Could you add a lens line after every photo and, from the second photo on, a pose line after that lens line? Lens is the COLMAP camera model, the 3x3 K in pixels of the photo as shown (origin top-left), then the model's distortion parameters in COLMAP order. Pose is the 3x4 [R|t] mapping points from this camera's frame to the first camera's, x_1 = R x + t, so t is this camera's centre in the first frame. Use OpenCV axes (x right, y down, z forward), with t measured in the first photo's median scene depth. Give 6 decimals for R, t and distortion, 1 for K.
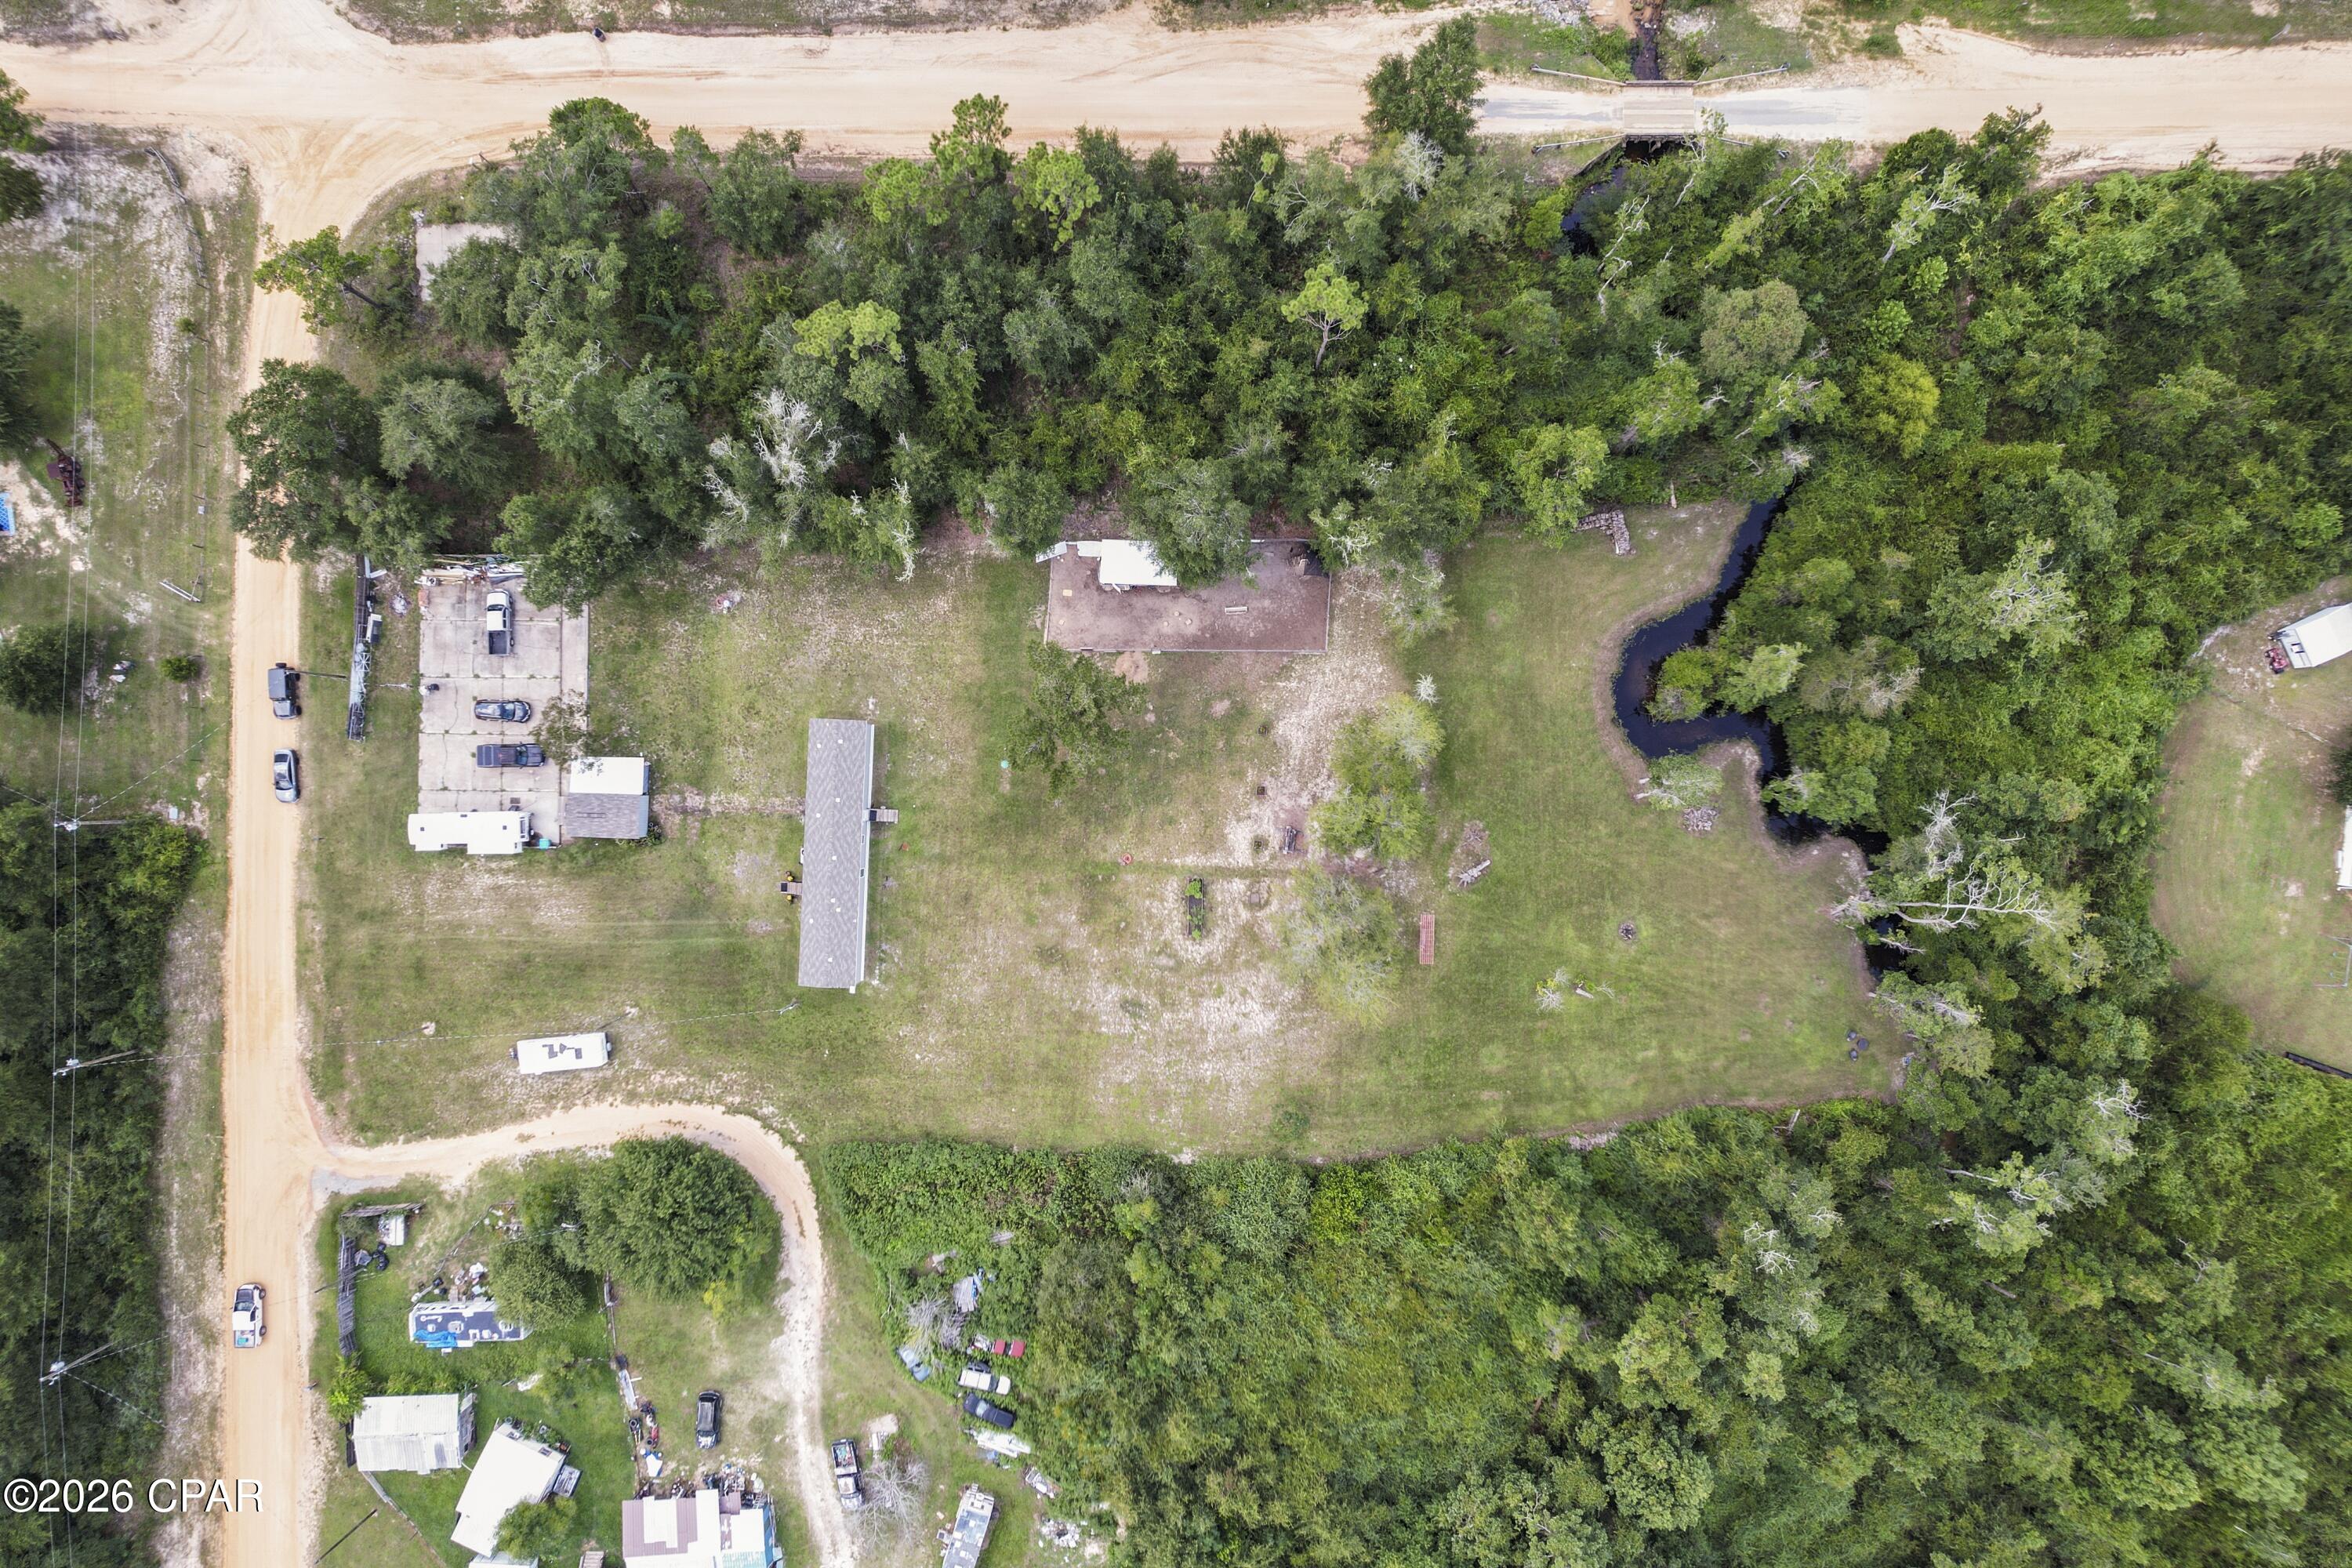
lens RADIAL K [[1559.2, 0, 1172.1], [0, 1559.2, 763.2], [0, 0, 1]] dist [-0.075762, 0.071718]
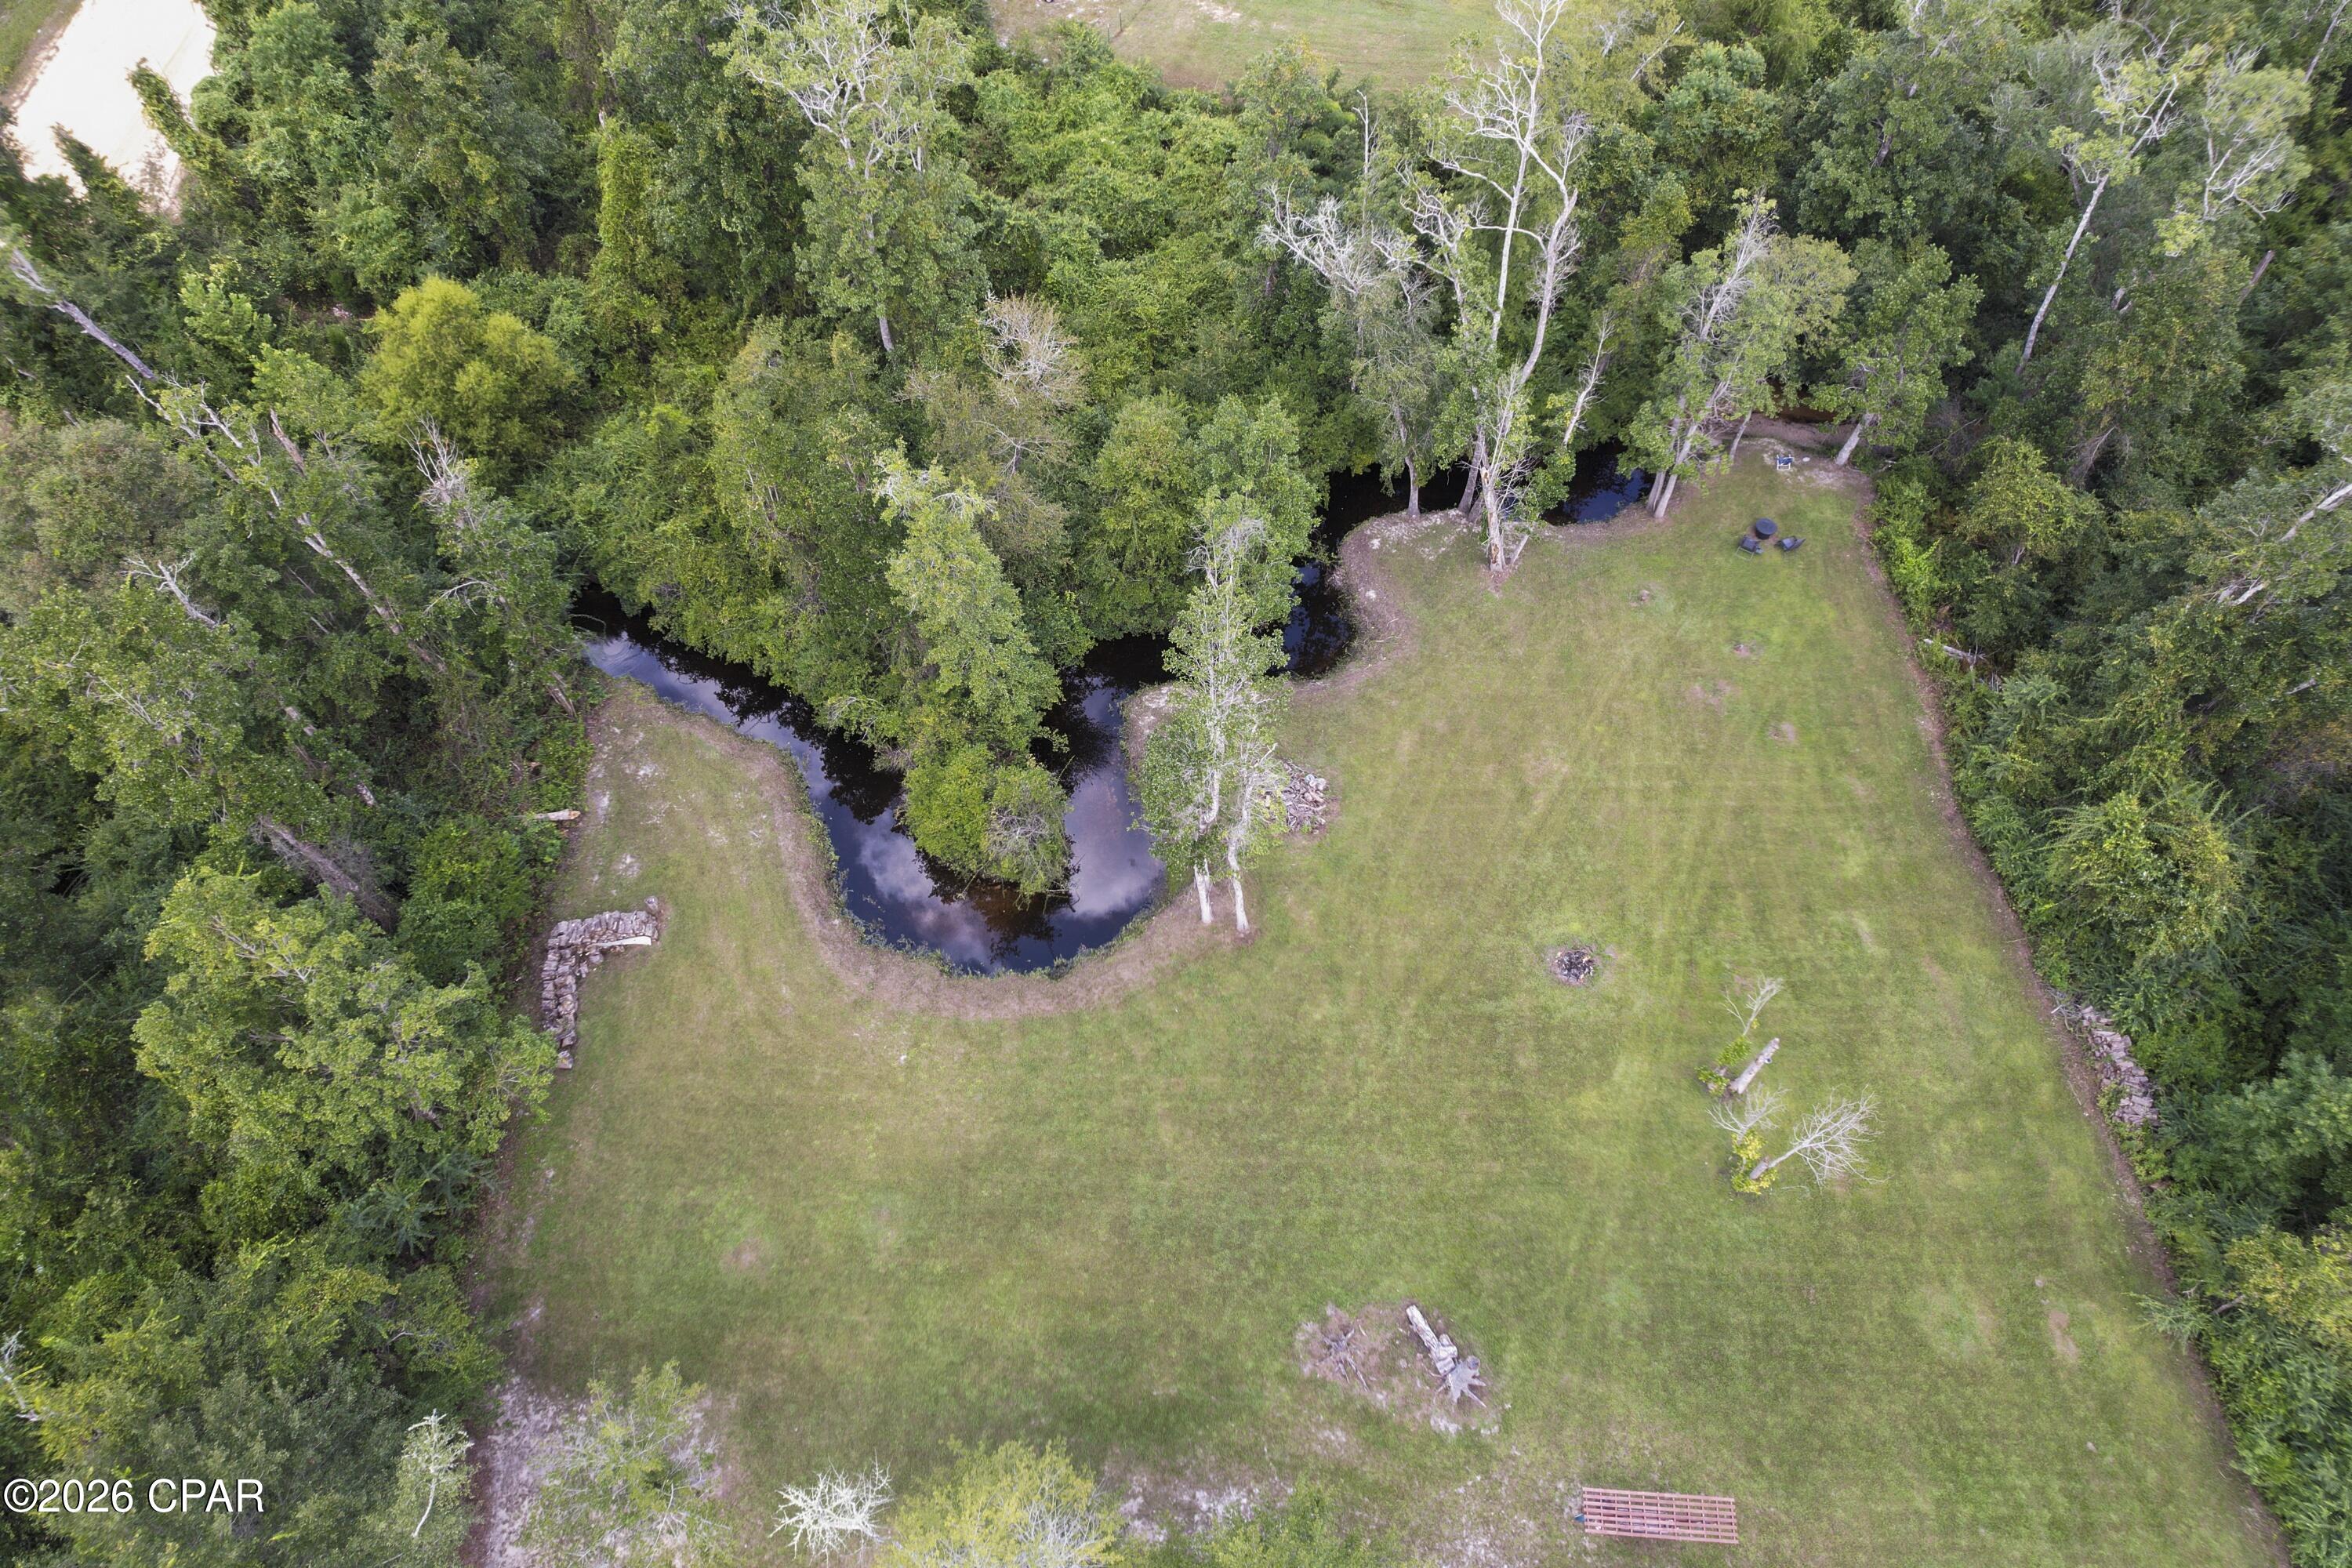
lens RADIAL K [[1559.2, 0, 1172.1], [0, 1559.2, 763.2], [0, 0, 1]] dist [-0.075762, 0.071718]
pose [[0.051639, -0.856930, 0.512840, 0.125912], [0.998595, 0.050406, -0.016325, 0.007007], [-0.011861, 0.512963, 0.858329, 0.627958]]
